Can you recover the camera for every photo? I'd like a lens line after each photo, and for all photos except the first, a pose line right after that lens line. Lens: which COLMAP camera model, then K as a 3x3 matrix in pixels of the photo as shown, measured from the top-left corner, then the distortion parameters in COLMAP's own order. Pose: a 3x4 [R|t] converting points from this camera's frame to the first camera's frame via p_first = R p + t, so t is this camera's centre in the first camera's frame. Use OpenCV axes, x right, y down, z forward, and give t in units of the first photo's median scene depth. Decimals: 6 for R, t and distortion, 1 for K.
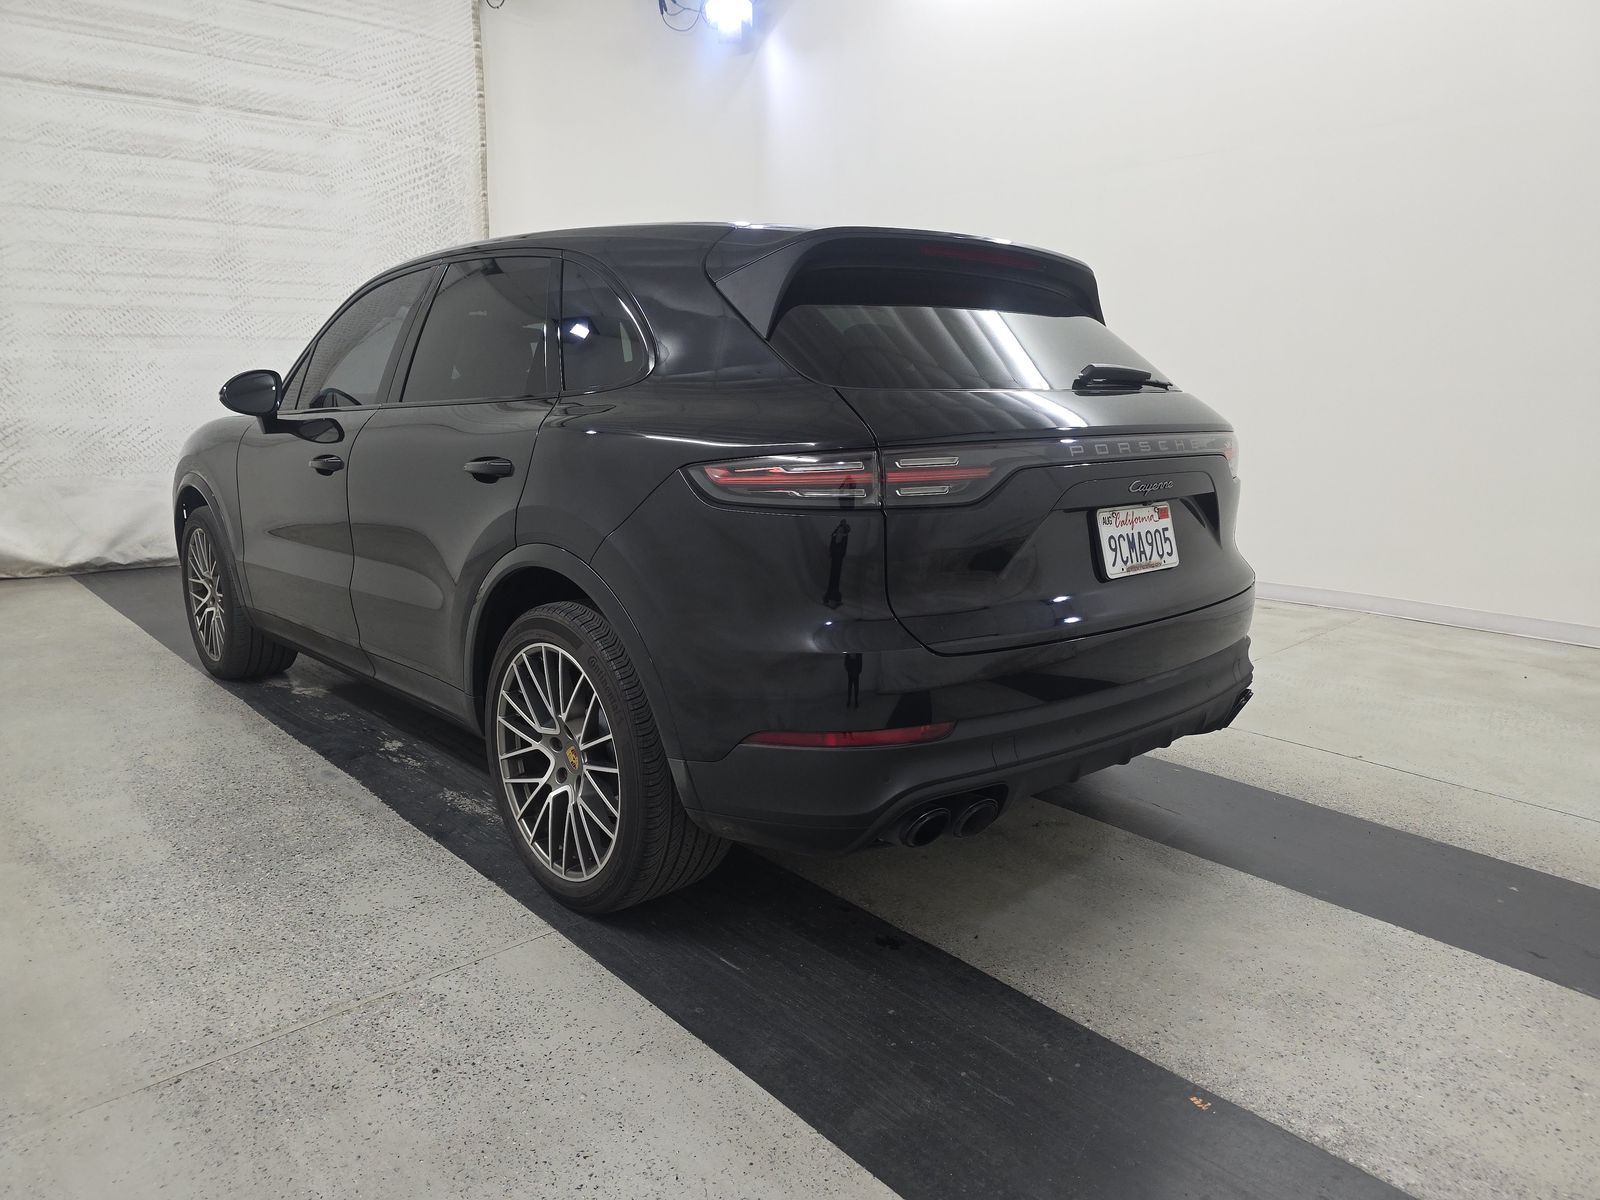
lens RADIAL K [[1071.2, 0, 799.1], [0, 1071.2, 591.2], [0, 0, 1]] dist [0.033159, -0.025544]
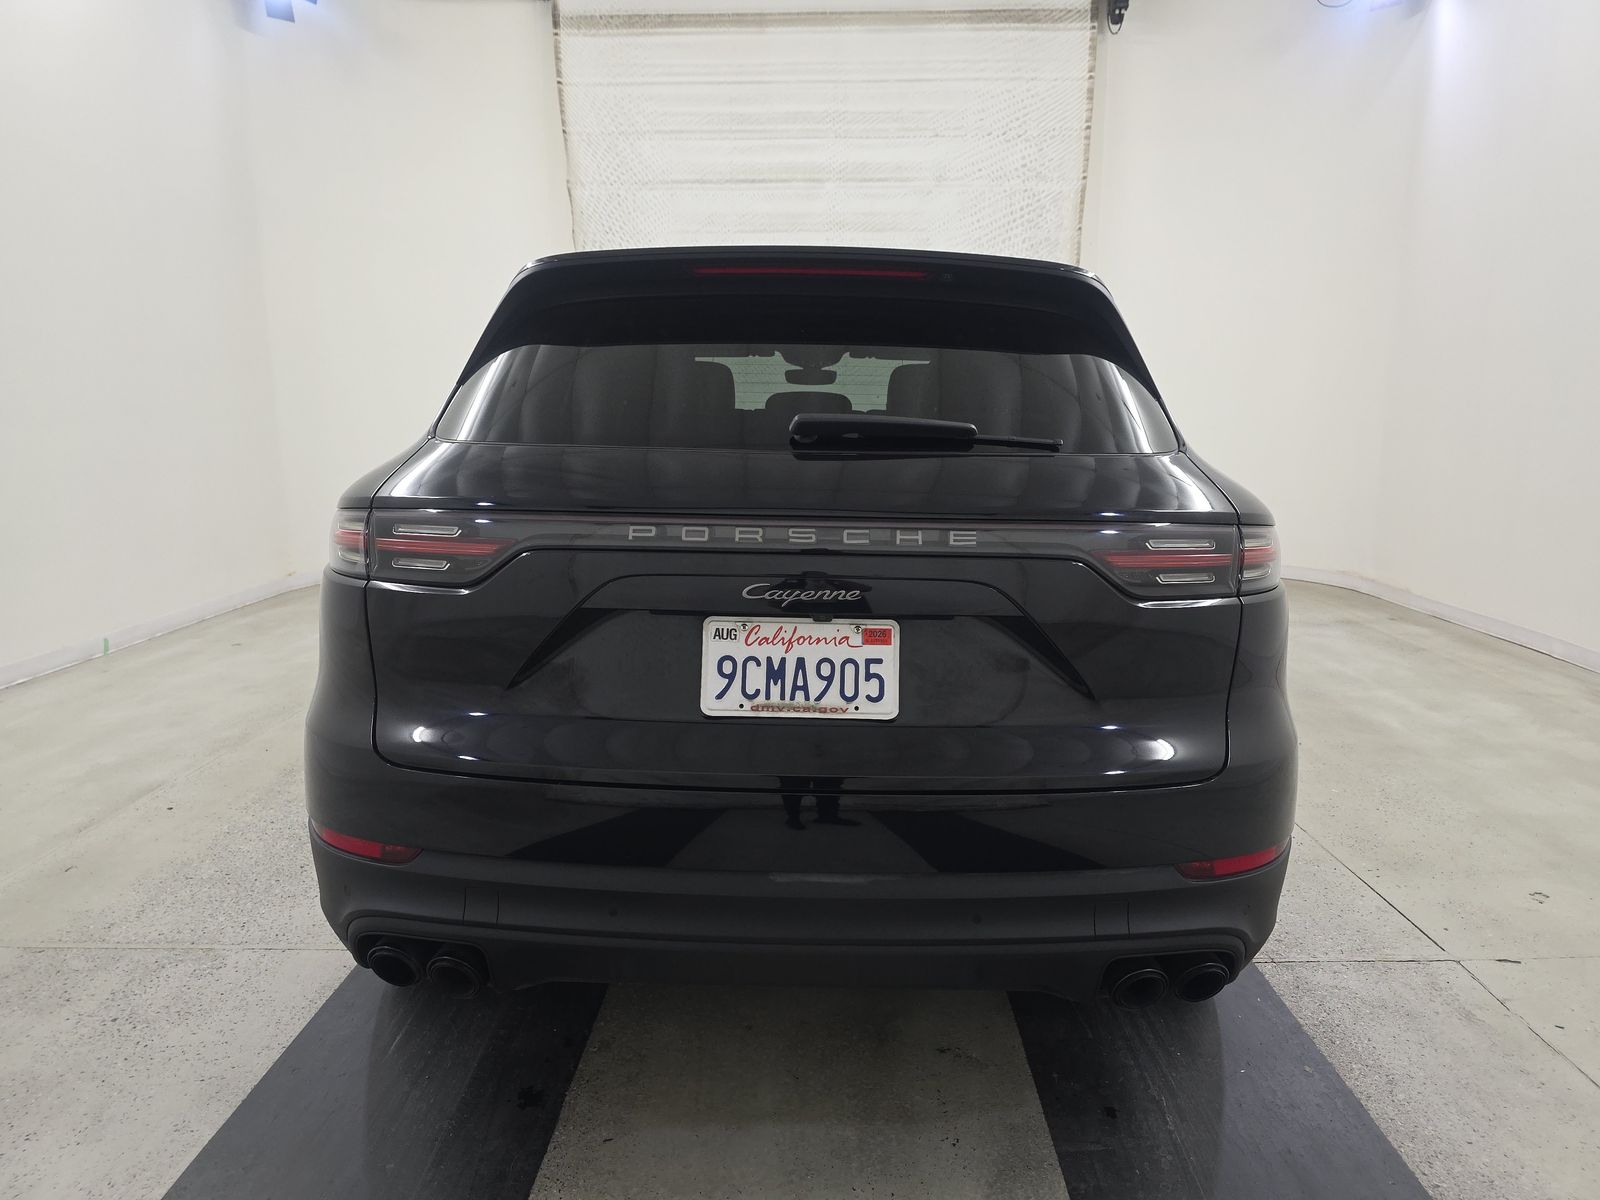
lens RADIAL K [[1071.2, 0, 799.1], [0, 1071.2, 591.2], [0, 0, 1]] dist [0.033159, -0.025544]
pose [[0.731006, 0.113808, -0.672813, 0.252173], [-0.134584, 0.990672, 0.021350, -0.036489], [0.668967, 0.074943, 0.739504, 0.162960]]
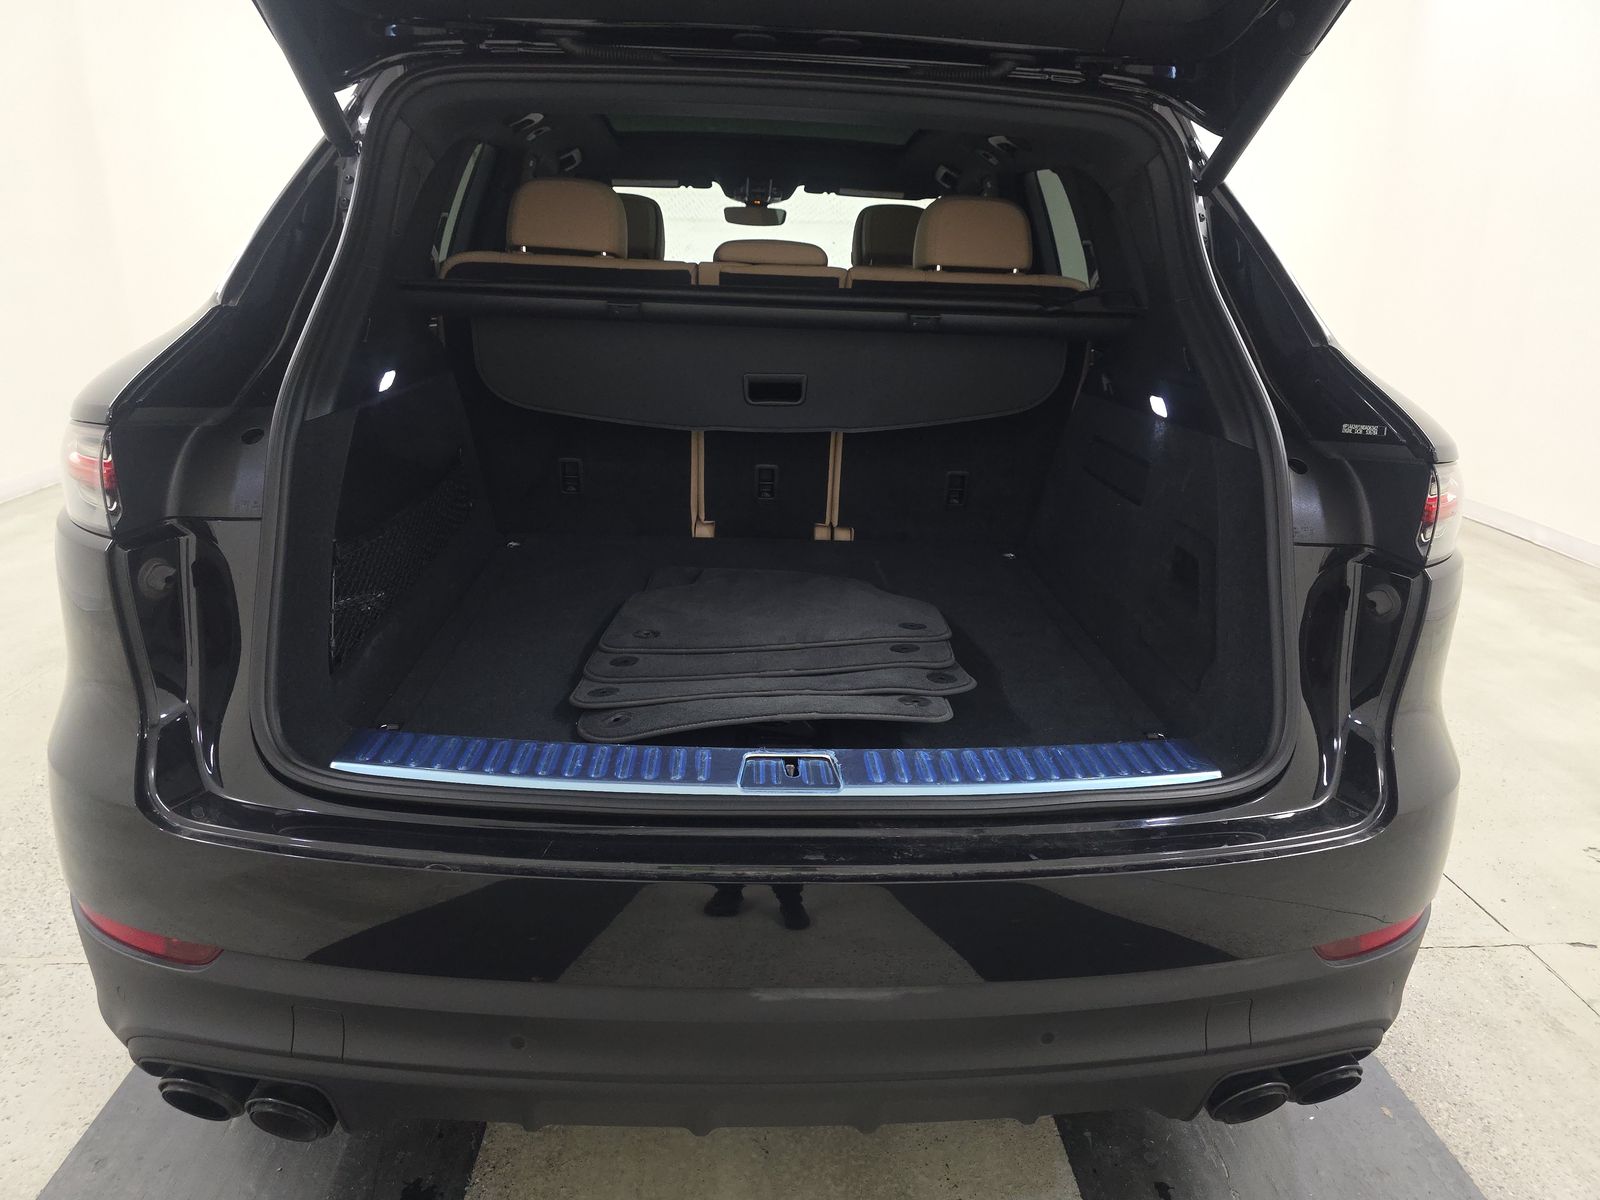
lens RADIAL K [[1089.2, 0, 800.0], [0, 1089.2, 600.0], [0, 0, 1]] dist [0.031109, -0.031096]
pose [[0.777861, 0.207274, -0.593270, 0.189504], [-0.144587, 0.977744, 0.152025, -0.050294], [0.611577, -0.032475, 0.790518, 0.212719]]
